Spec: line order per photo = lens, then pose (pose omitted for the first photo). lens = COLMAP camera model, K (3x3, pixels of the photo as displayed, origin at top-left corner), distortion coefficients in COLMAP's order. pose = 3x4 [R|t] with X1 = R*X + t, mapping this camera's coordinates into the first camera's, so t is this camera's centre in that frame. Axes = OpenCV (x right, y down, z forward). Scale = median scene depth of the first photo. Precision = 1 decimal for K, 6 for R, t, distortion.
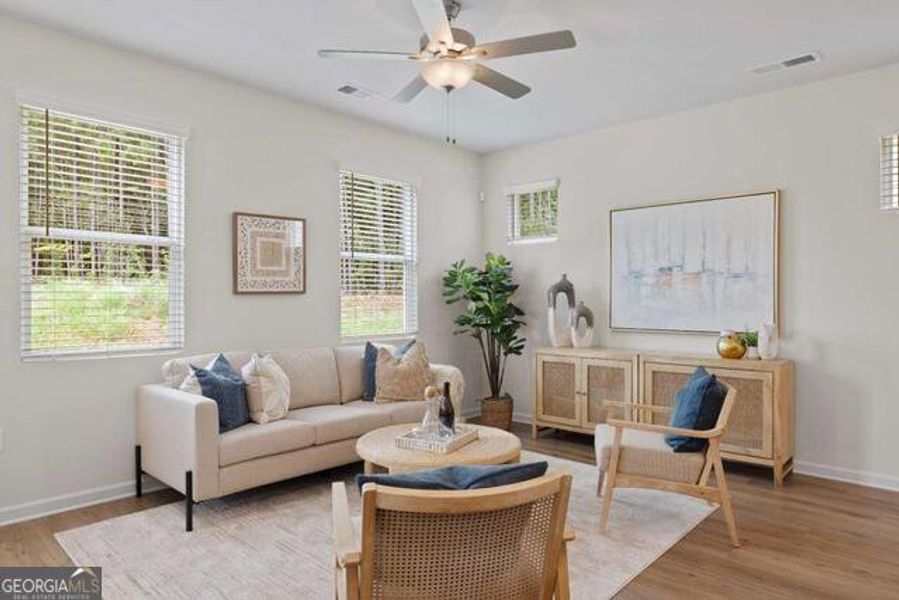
lens RADIAL K [[567.2, 0, 447.6], [0, 567.2, 300.8], [0, 0, 1]] dist [0.003106, 0.000323]
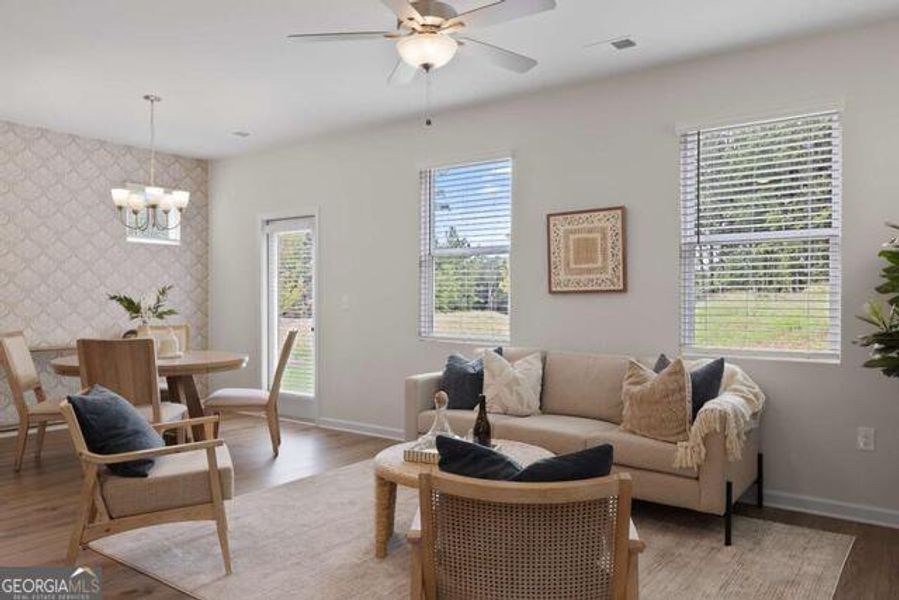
lens RADIAL K [[667.6, 0, 449.3], [0, 667.6, 296.7], [0, 0, 1]] dist [-0.002188, 0.000546]
pose [[0.109838, -0.002246, -0.993947, 0.729092], [-0.002637, 0.999993, -0.002551, -0.002500], [0.993946, 0.002901, 0.109831, 0.618644]]
